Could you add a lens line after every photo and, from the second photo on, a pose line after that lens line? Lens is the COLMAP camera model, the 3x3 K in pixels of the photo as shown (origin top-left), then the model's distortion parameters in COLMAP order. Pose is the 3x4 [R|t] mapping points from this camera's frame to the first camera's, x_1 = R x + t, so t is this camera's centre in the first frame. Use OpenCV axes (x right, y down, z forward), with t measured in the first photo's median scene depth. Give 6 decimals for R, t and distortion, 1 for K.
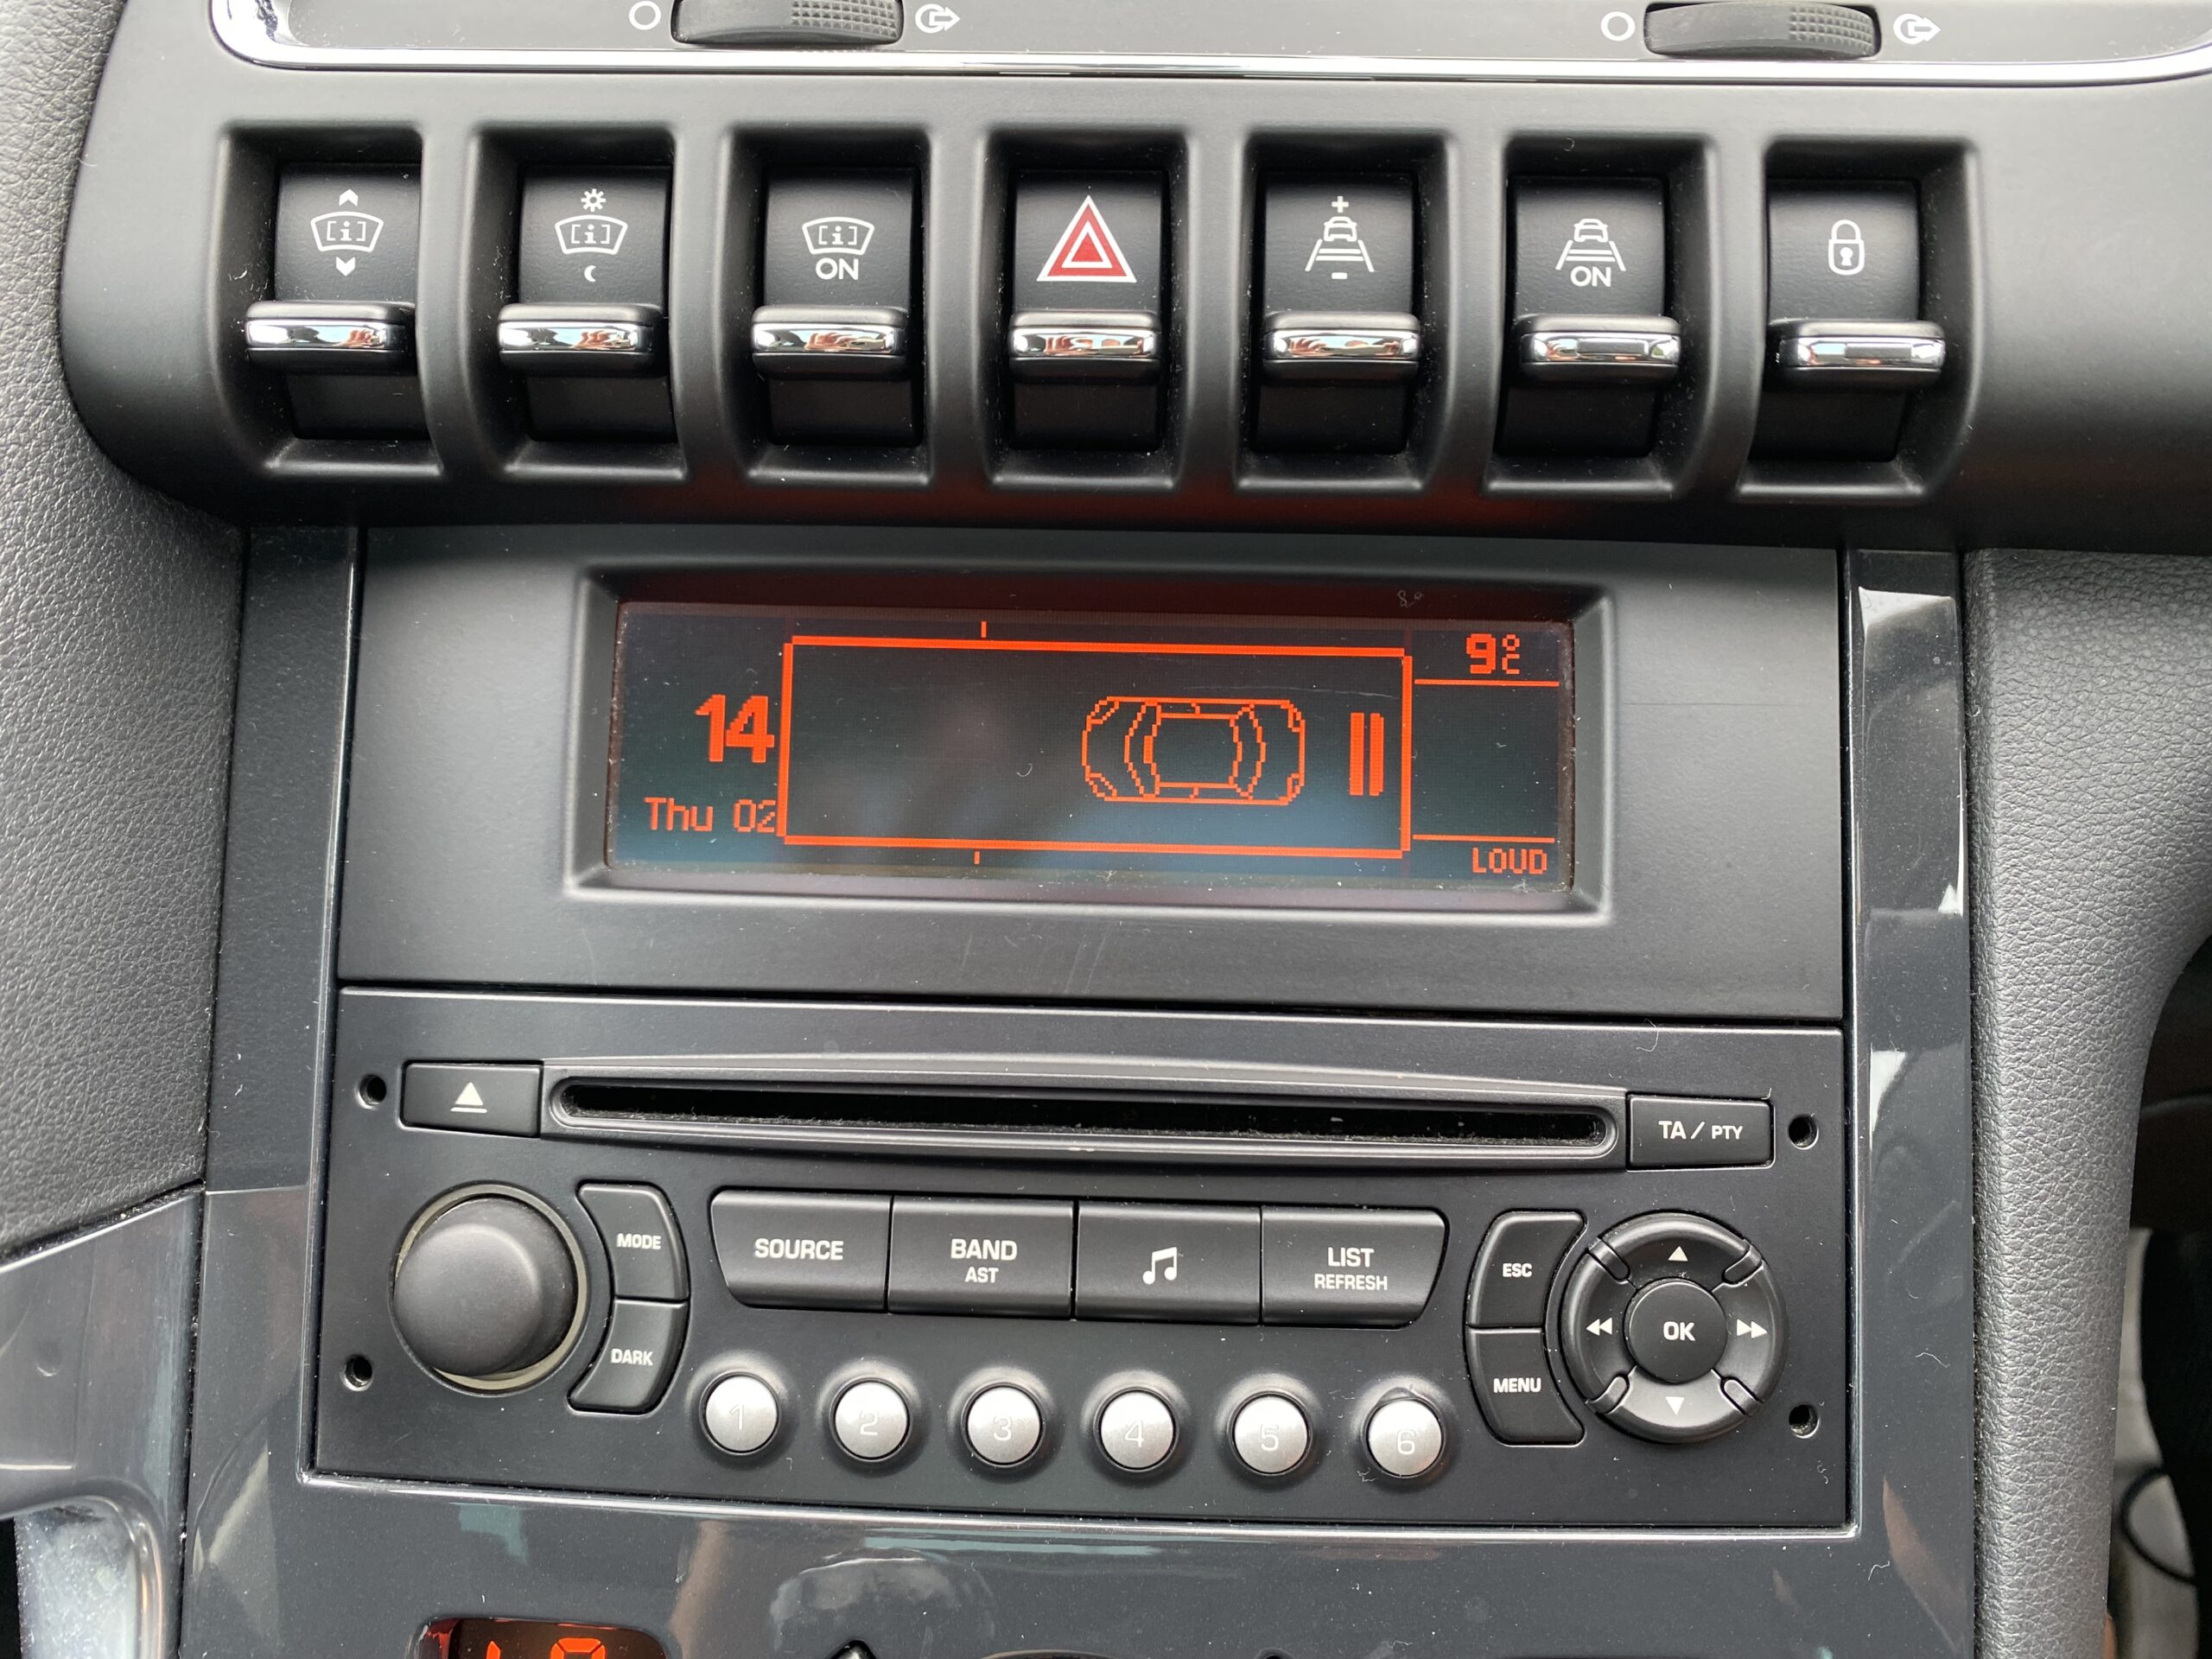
lens RADIAL K [[1831.5, 0, 1112.0], [0, 1831.5, 813.4], [0, 0, 1]] dist [0.009578, -0.011921]
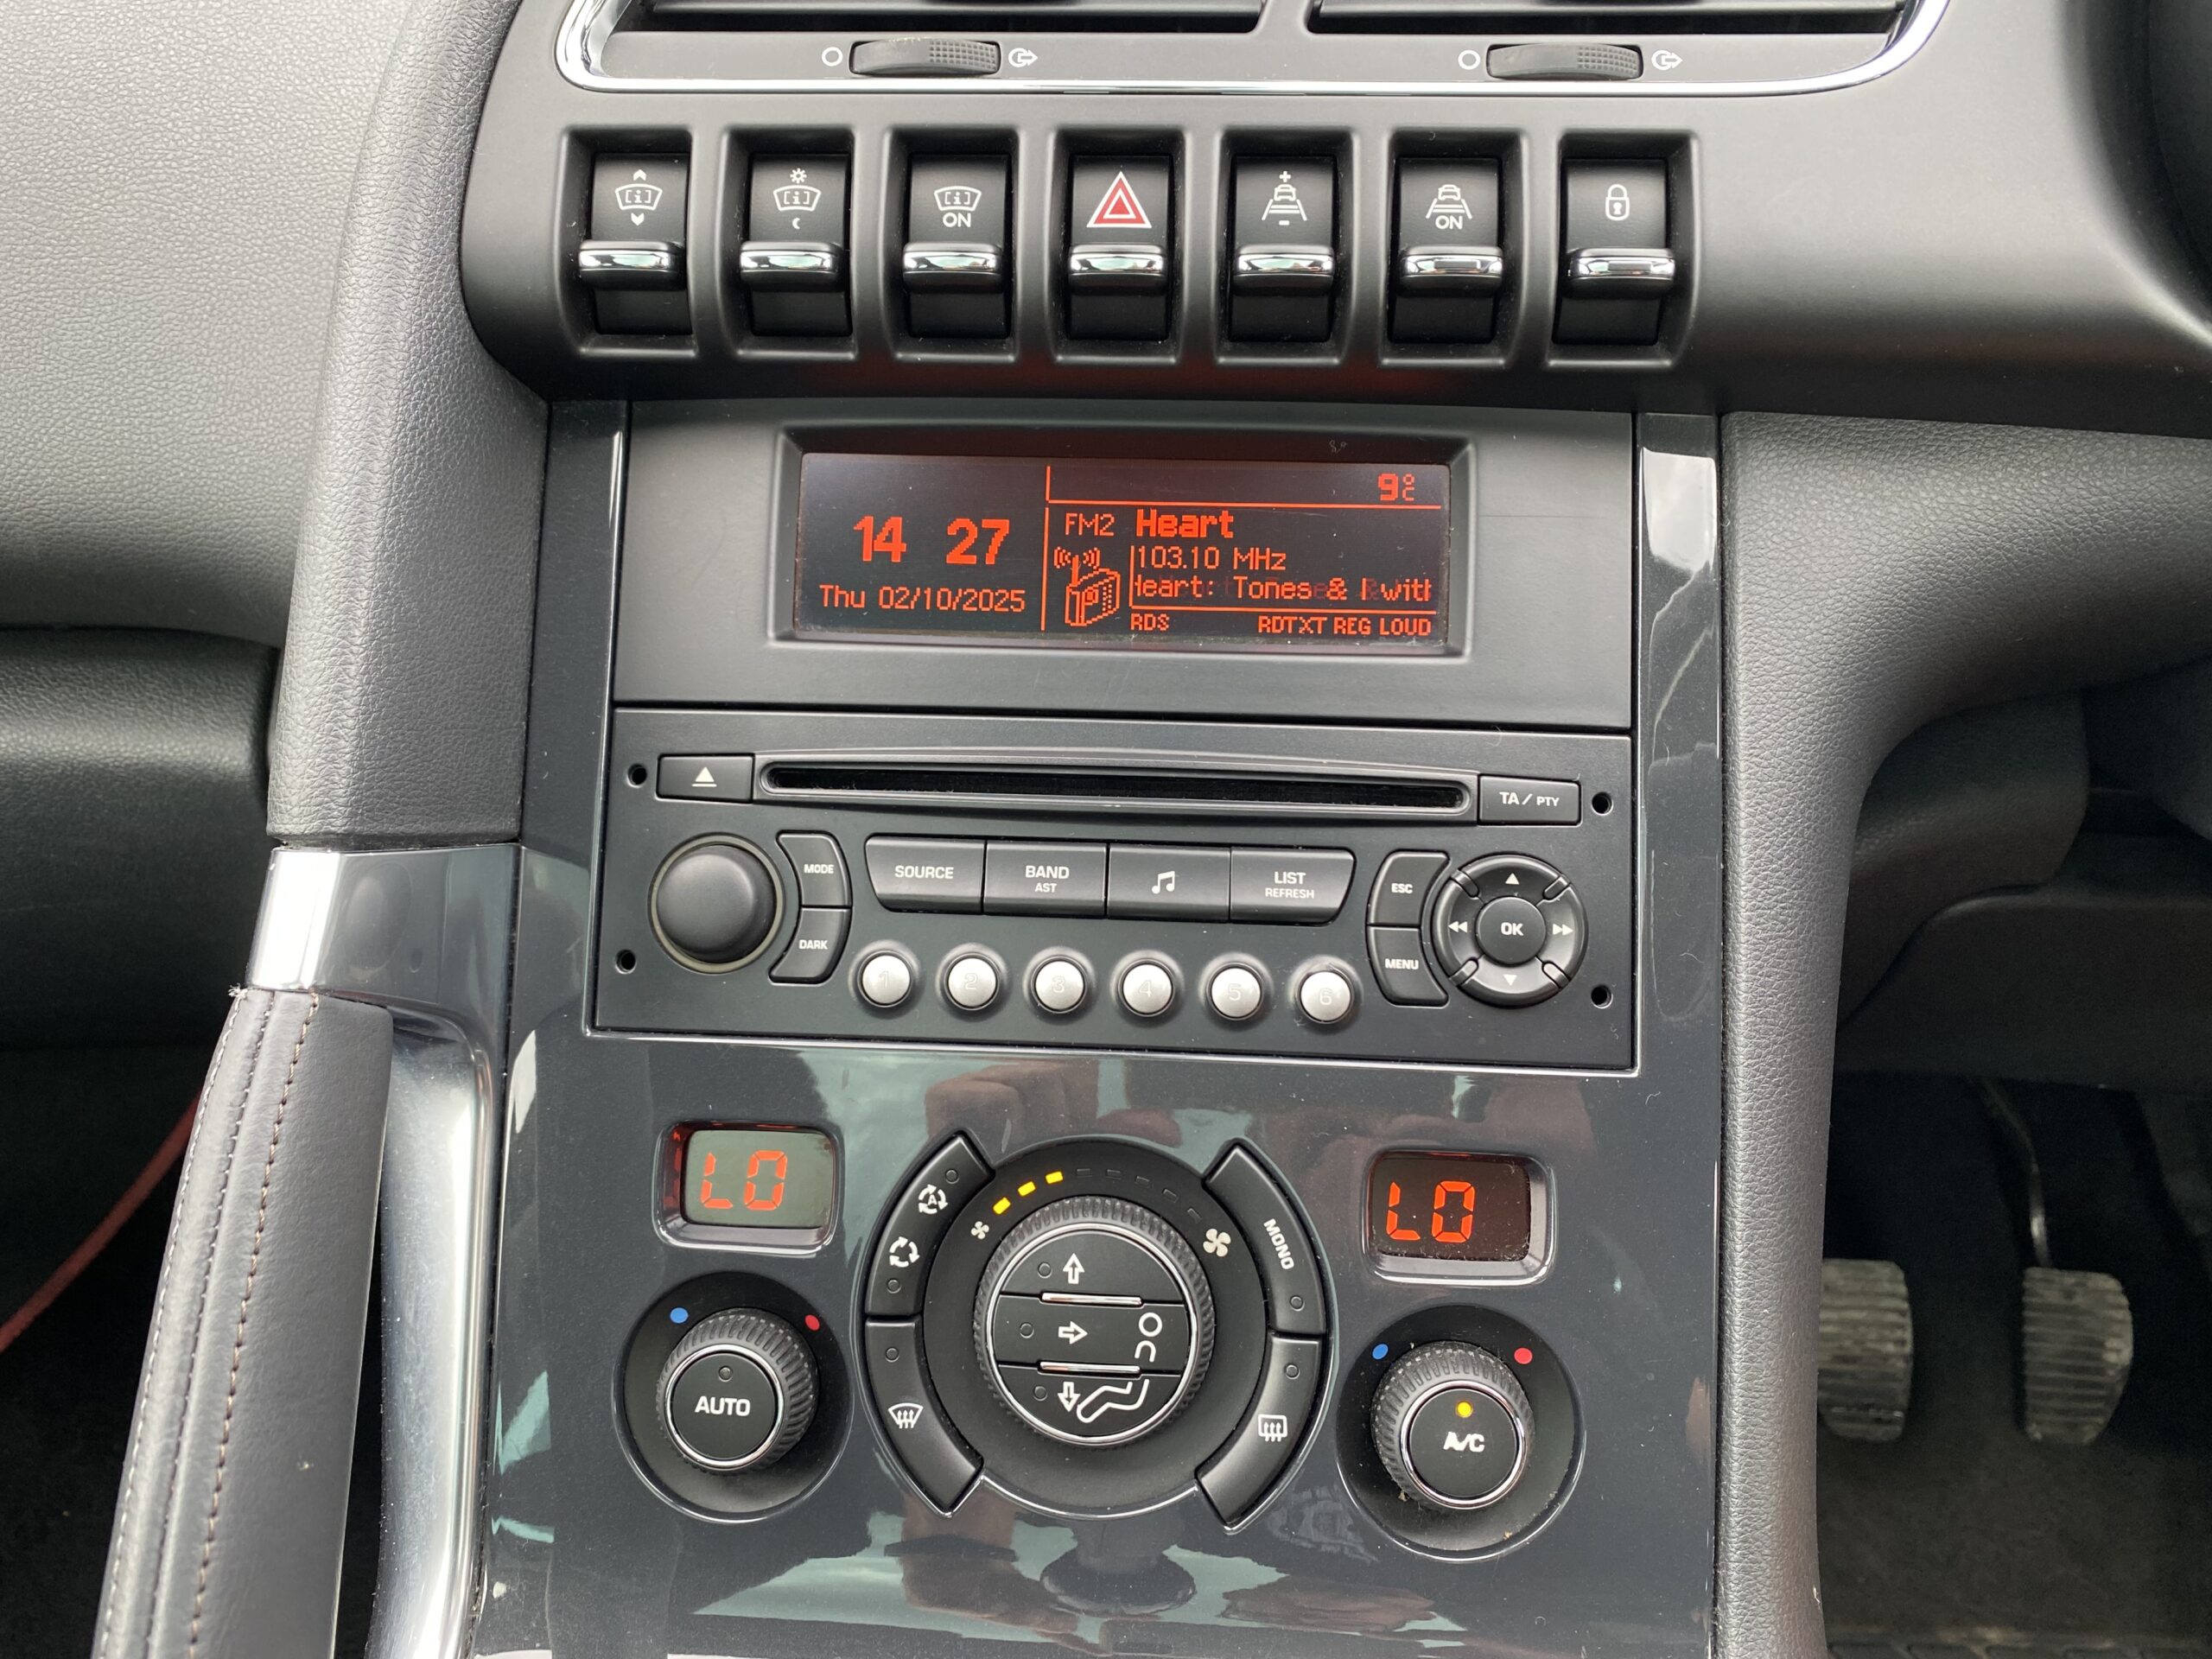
lens RADIAL K [[1919.0, 0, 1106.0], [0, 1919.0, 829.5], [0, 0, 1]] dist [0.122556, -0.327687]
pose [[0.999500, 0.006393, -0.030981, 0.027514], [-0.007235, 0.999606, -0.027126, 0.247697], [0.030795, 0.027337, 0.999152, -0.582998]]
